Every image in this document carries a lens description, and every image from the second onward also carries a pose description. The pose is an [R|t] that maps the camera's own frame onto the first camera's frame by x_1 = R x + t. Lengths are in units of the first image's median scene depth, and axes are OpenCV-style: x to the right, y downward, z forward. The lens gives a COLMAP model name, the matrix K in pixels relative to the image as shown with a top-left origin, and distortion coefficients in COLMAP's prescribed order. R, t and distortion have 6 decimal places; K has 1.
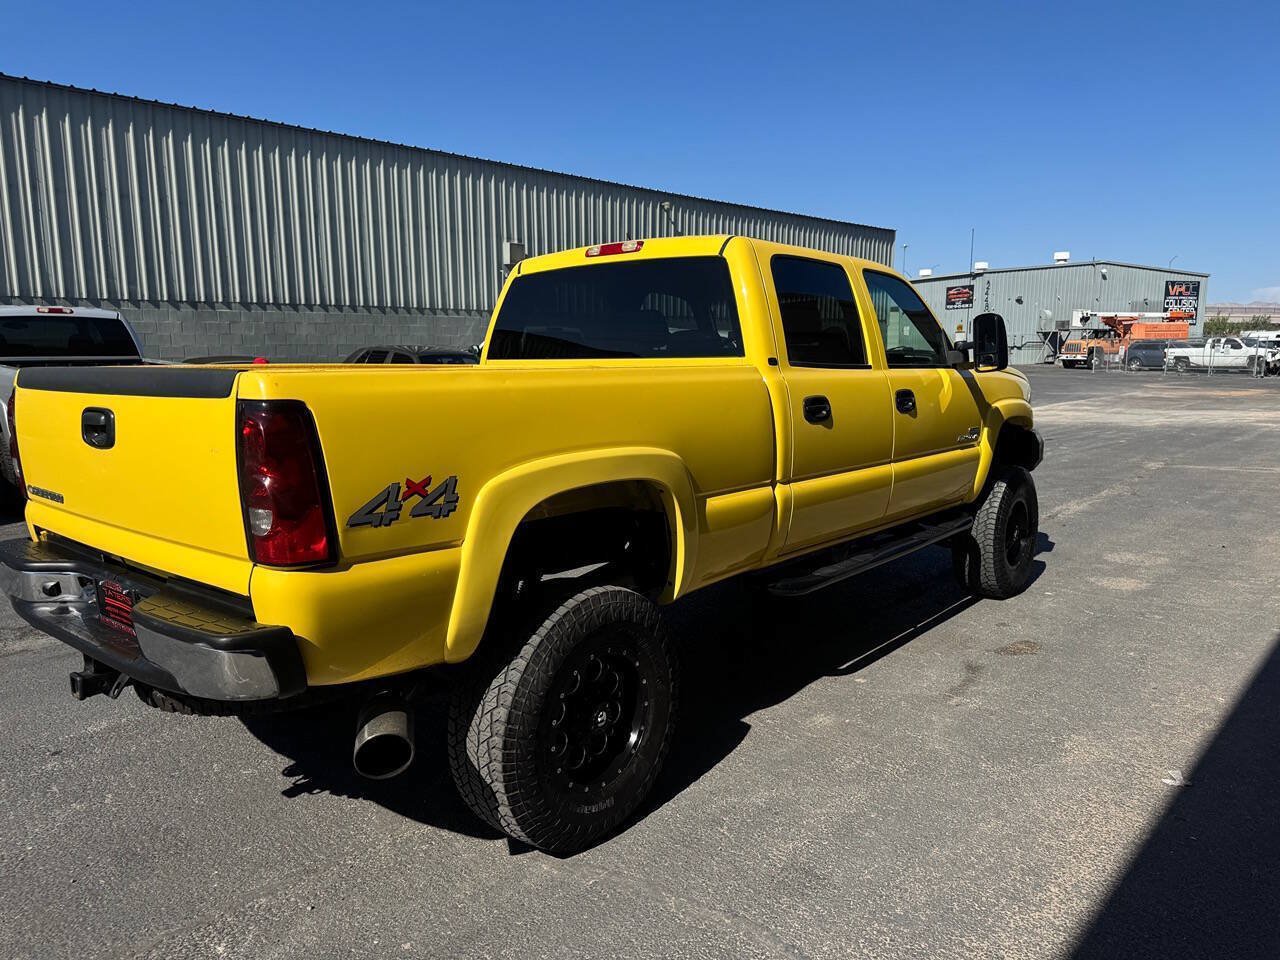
lens RADIAL K [[908.0, 0, 639.1], [0, 908.0, 487.0], [0, 0, 1]] dist [0.037931, -0.047377]
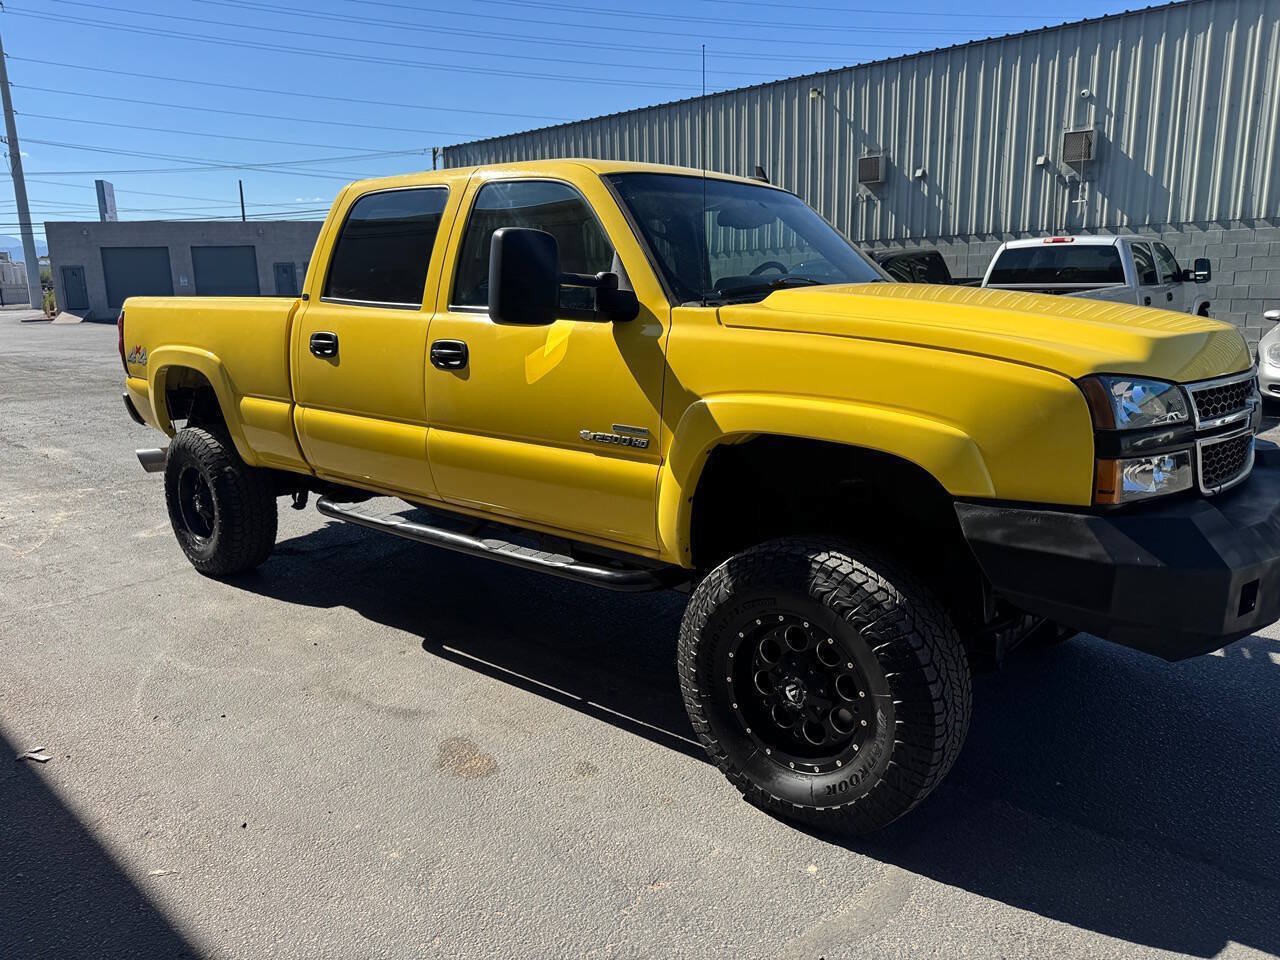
lens RADIAL K [[908.0, 0, 617.2], [0, 908.0, 487.0], [0, 0, 1]] dist [0.037931, -0.047377]
pose [[-0.015804, 0.220526, -0.975253, 0.874689], [-0.138510, 0.965488, 0.220563, -0.143854], [0.990235, 0.138568, 0.015286, 0.936695]]
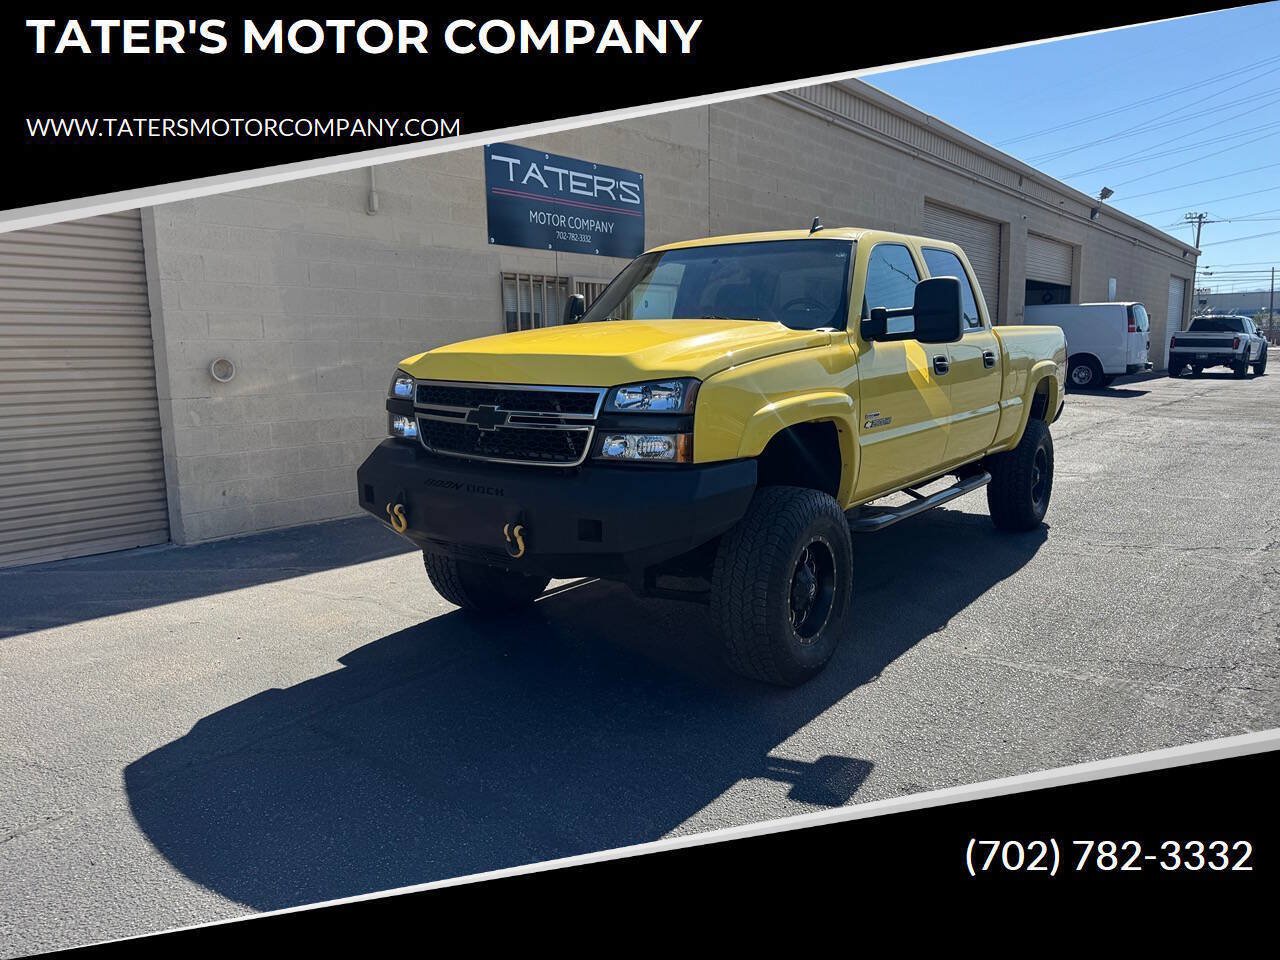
lens RADIAL K [[908.0, 0, 641.0], [0, 908.0, 487.3], [0, 0, 1]] dist [0.037931, -0.047377]
pose [[-0.997218, 0.030245, -0.068131, 0.334378], [0.007947, 0.951914, 0.306262, -0.270639], [0.074117, 0.304869, -0.949506, 1.909958]]
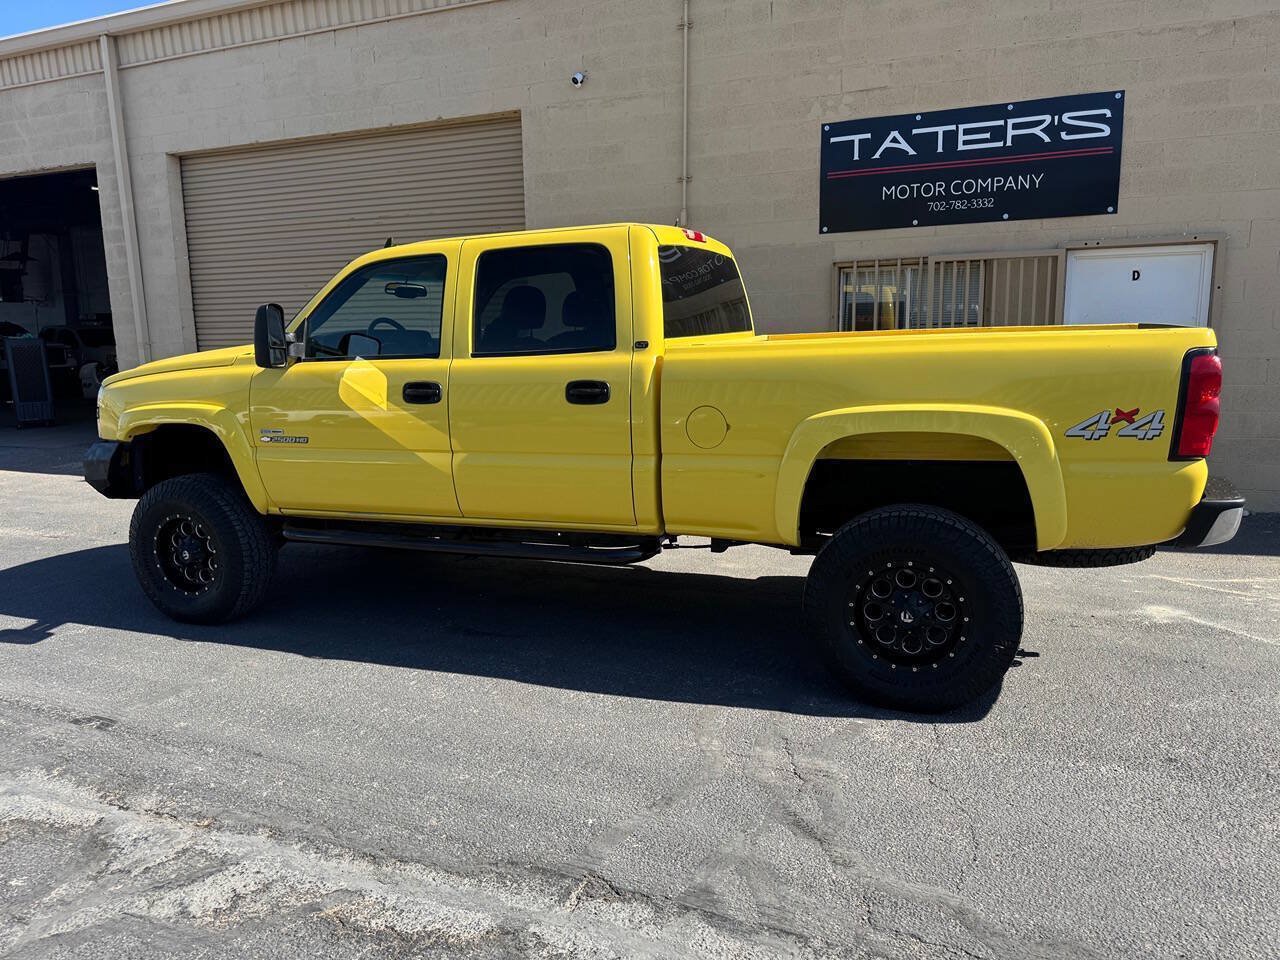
lens RADIAL K [[908.0, 0, 639.0], [0, 908.0, 485.8], [0, 0, 1]] dist [0.037931, -0.047377]
pose [[-0.333479, -0.146478, 0.931309, -0.832101], [0.167543, 0.962923, 0.211444, -0.163476], [-0.927751, 0.226546, -0.296573, 1.116114]]
